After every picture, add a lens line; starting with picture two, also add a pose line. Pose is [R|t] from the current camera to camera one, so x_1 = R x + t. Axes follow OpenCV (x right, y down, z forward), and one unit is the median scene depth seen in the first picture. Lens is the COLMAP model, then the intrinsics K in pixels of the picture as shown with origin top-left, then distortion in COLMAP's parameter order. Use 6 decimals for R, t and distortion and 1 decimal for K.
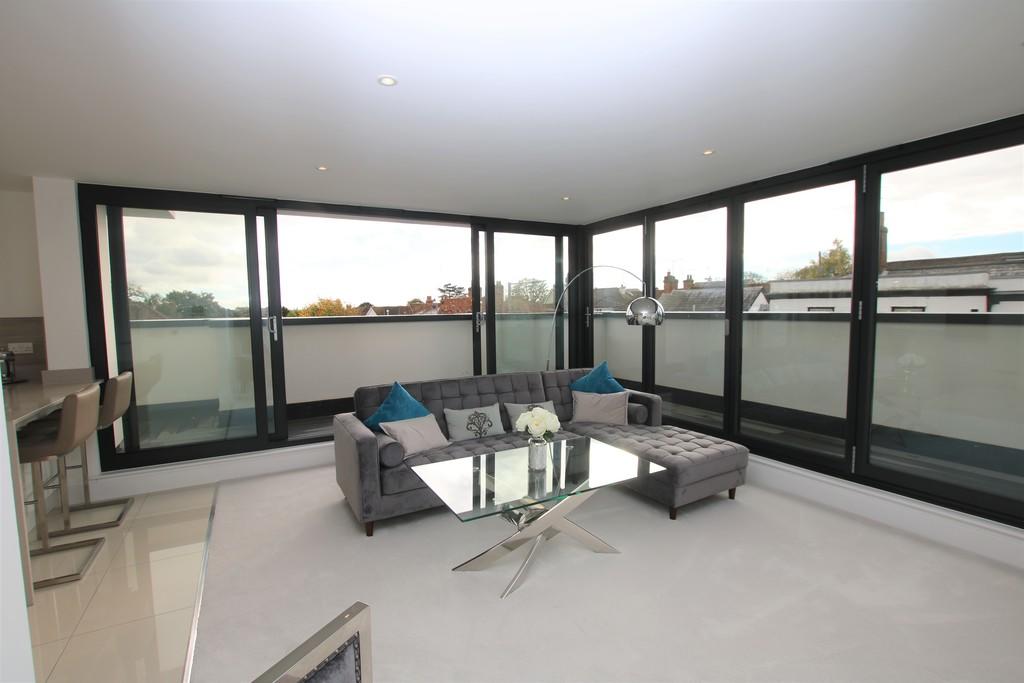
lens RADIAL K [[479.8, 0, 516.7], [0, 479.8, 349.6], [0, 0, 1]] dist [-0.022373, 0.000362]
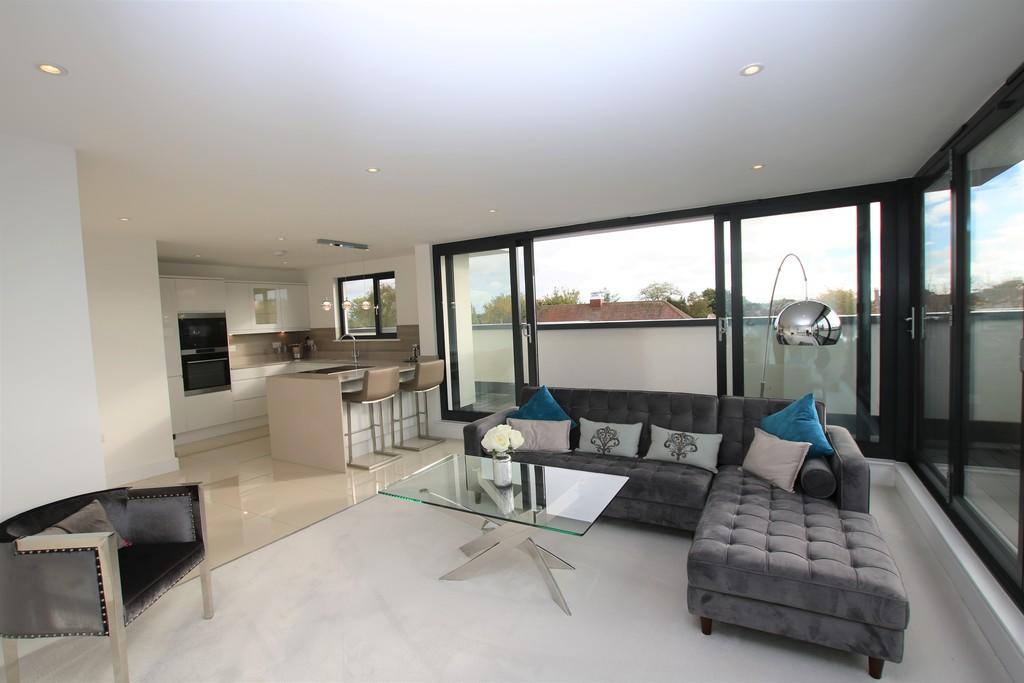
lens RADIAL K [[479.8, 0, 514.4], [0, 479.8, 343.0], [0, 0, 1]] dist [-0.022373, 0.000362]
pose [[0.511992, 0.041260, -0.857998, 0.464698], [-0.040779, 0.998887, 0.023701, -0.038095], [0.858021, 0.022853, 0.513105, 0.256935]]
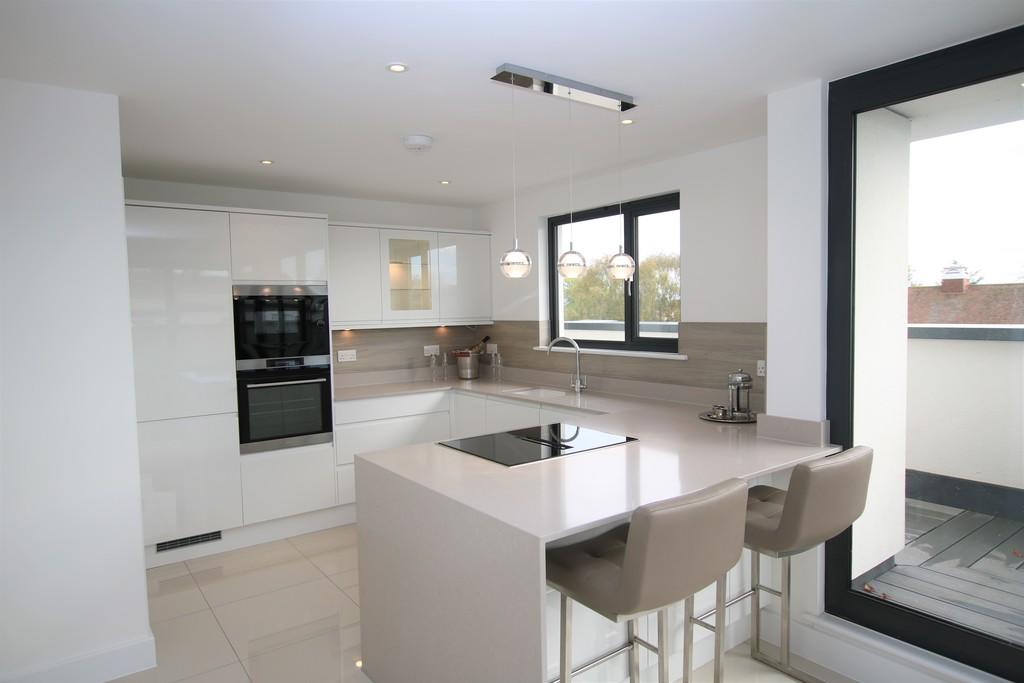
lens RADIAL K [[635.3, 0, 510.7], [0, 635.3, 341.4], [0, 0, 1]] dist [-0.019367, -0.000503]
pose [[0.129656, 0.064438, -0.989463, -0.163336], [-0.071145, 0.995919, 0.055536, -0.046992], [0.989003, 0.063195, 0.133711, 0.373764]]
